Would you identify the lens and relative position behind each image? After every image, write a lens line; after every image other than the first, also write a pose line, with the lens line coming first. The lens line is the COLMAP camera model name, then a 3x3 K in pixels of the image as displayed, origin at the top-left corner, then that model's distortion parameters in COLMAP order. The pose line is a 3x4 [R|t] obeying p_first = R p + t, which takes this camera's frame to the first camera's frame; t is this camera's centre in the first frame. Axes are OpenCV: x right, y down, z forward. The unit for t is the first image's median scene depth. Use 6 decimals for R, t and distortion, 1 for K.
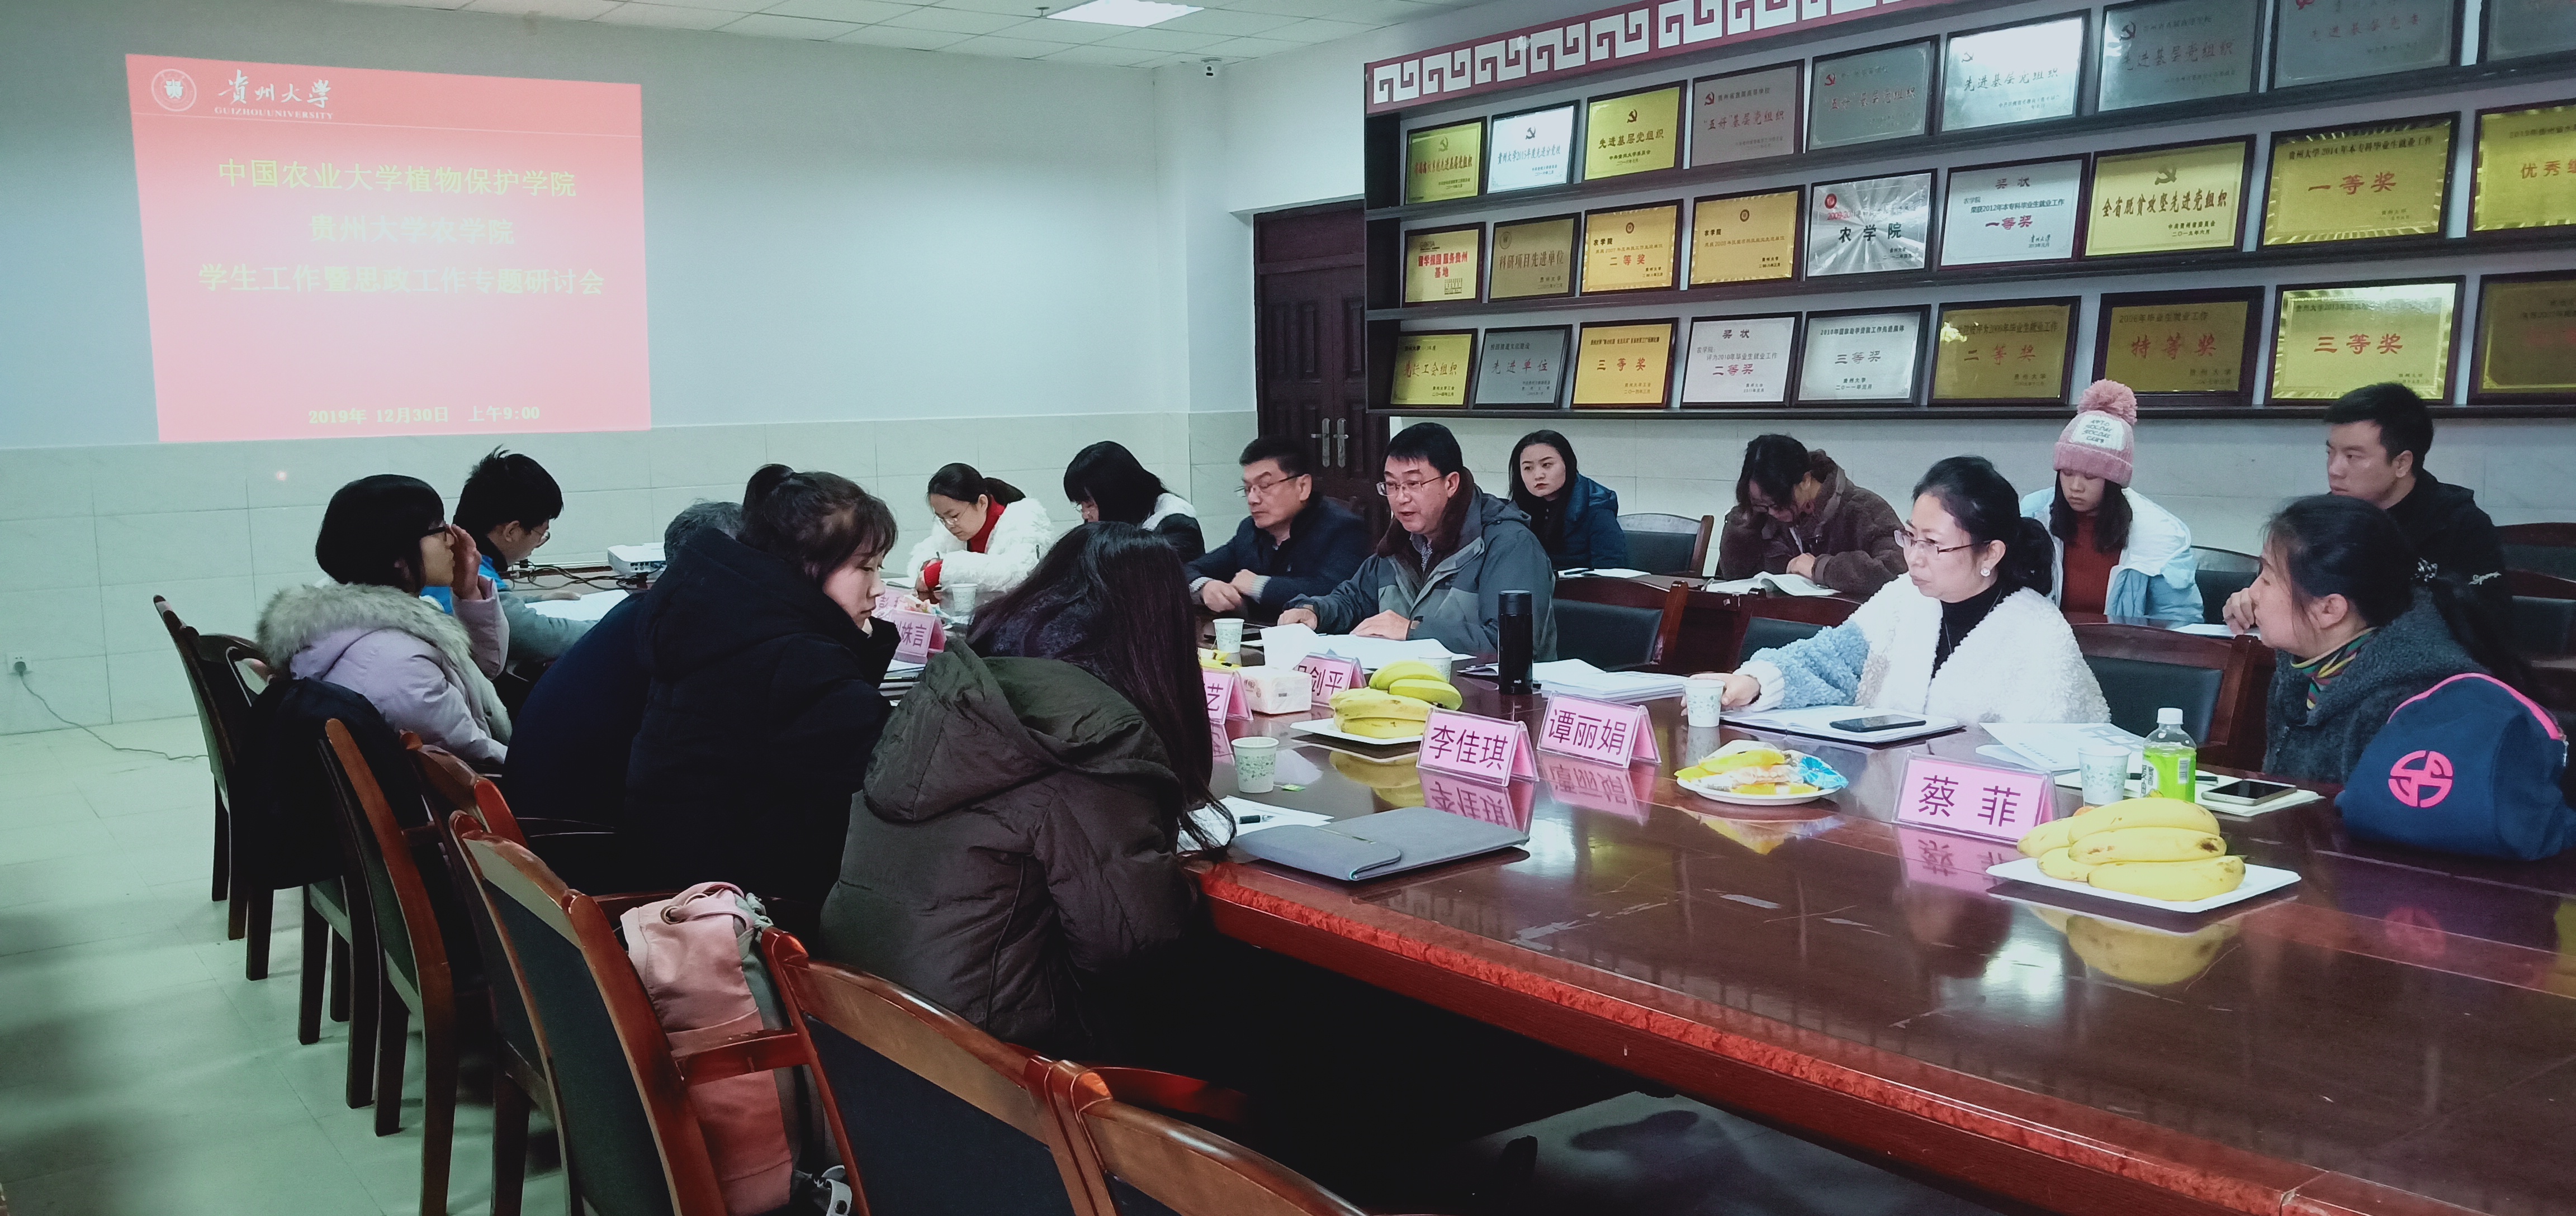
lens RADIAL K [[2057.2, 0, 1288.2], [0, 2057.2, 611.8], [0, 0, 1]] dist [-0.018080, -0.005412]
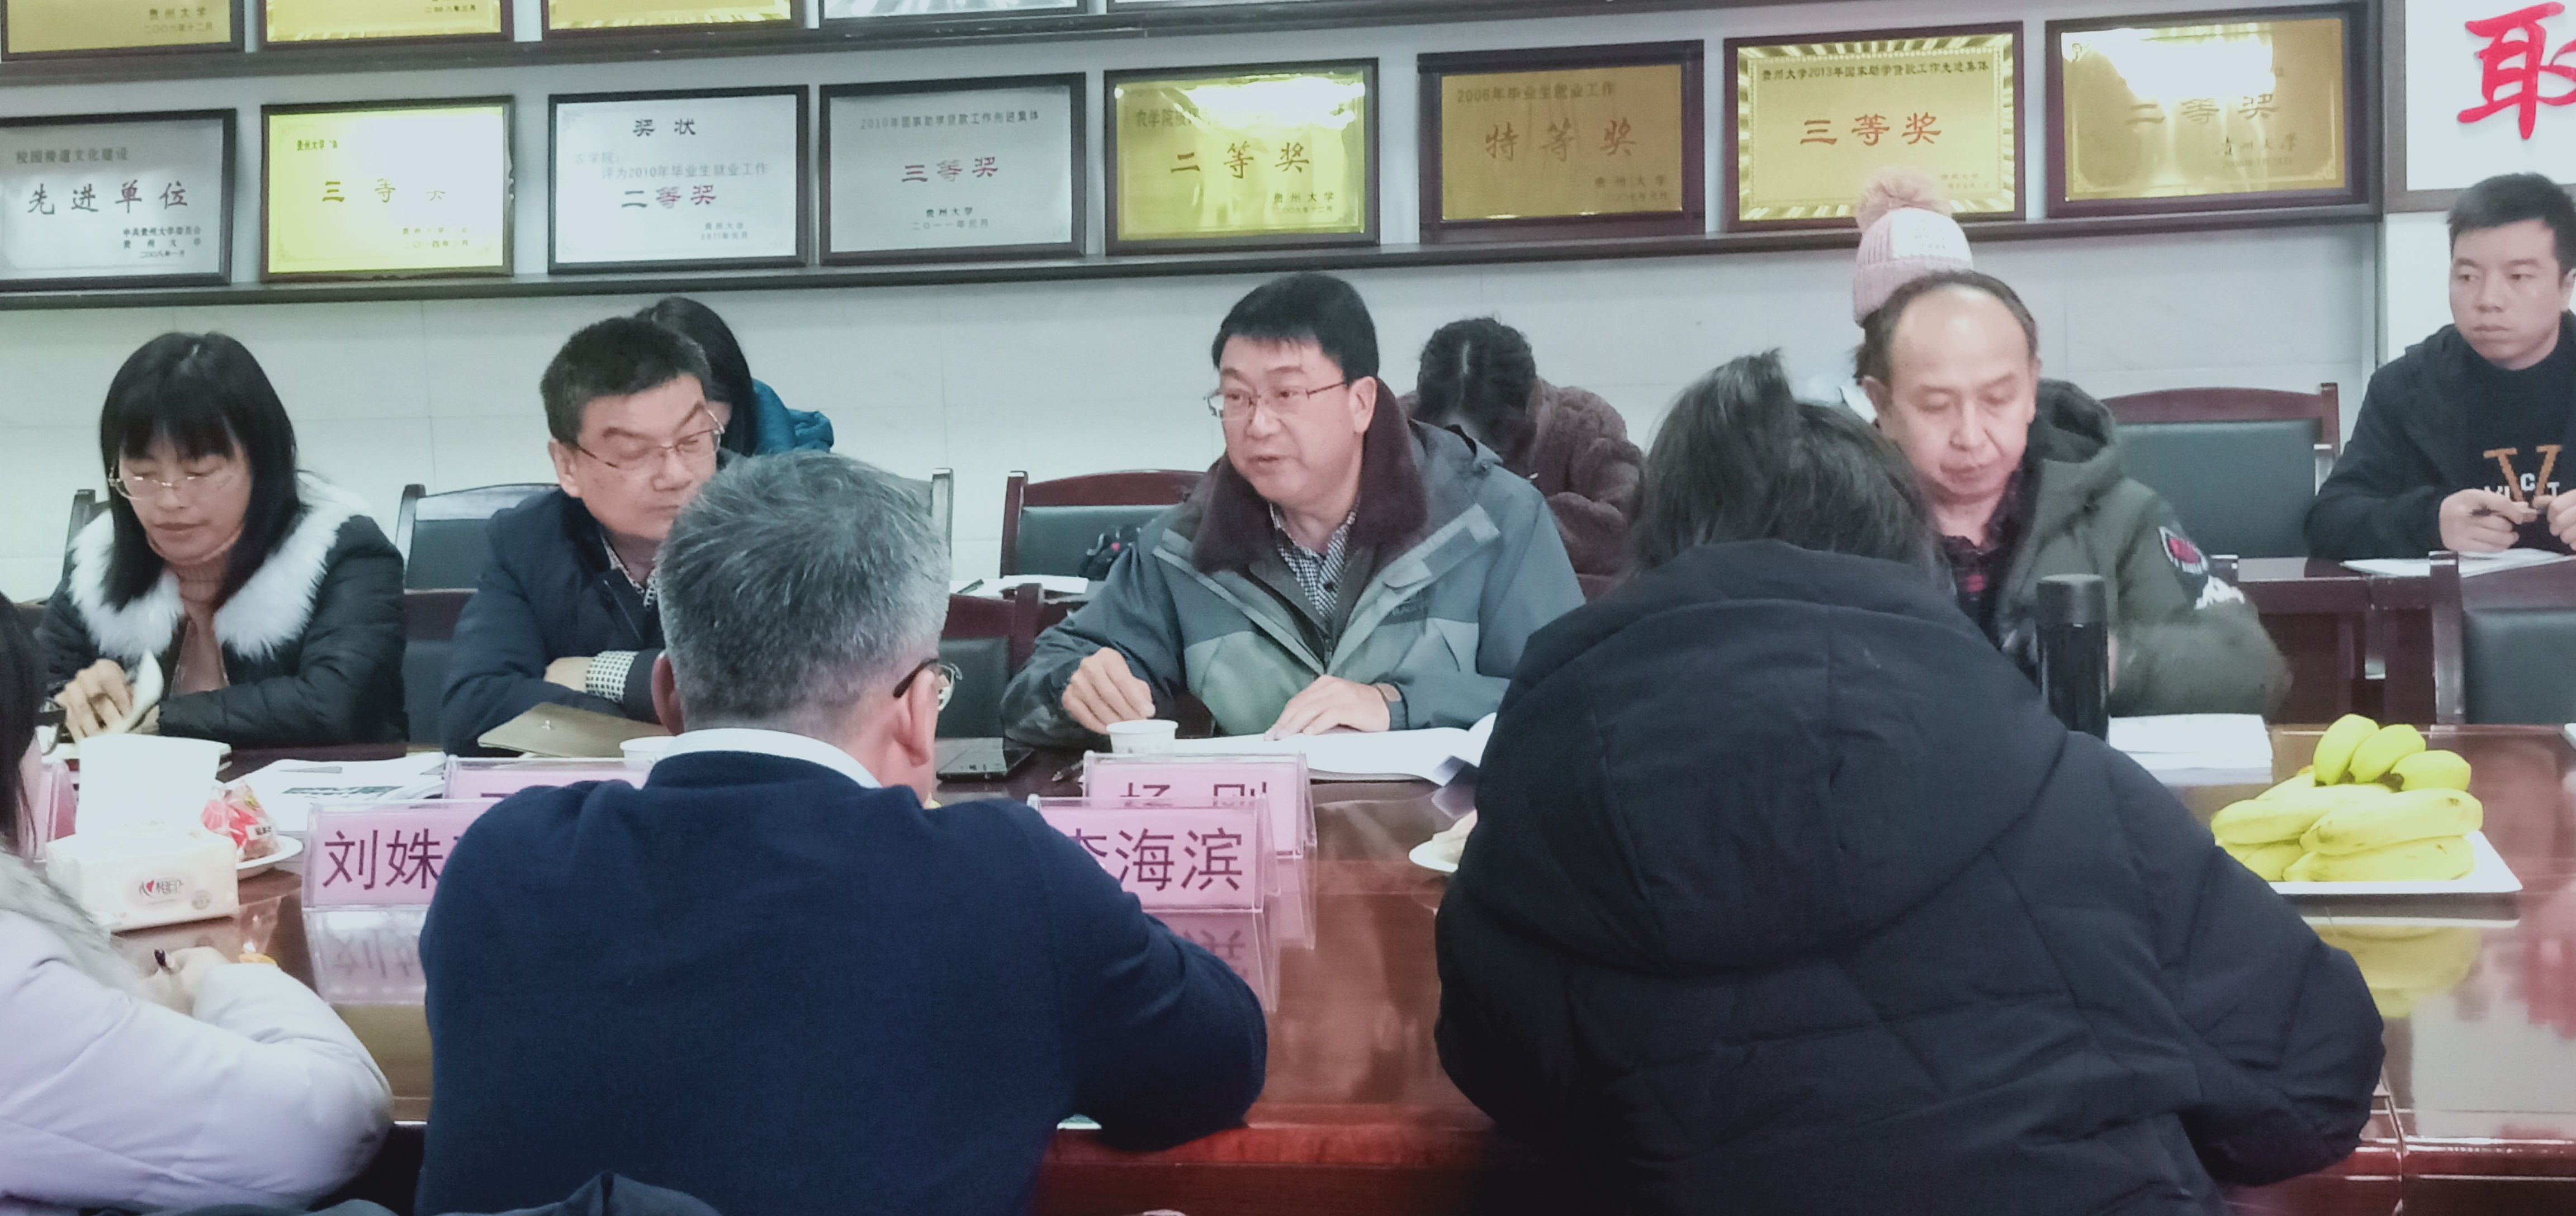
lens RADIAL K [[3343.5, 0, 1287.8], [0, 3343.5, 606.4], [0, 0, 1]] dist [0.147441, 0.000000]
pose [[0.737556, -0.087892, 0.669541, -0.241255], [0.096261, 0.995053, 0.024583, -0.019503], [-0.668389, 0.046320, 0.742368, 0.256702]]
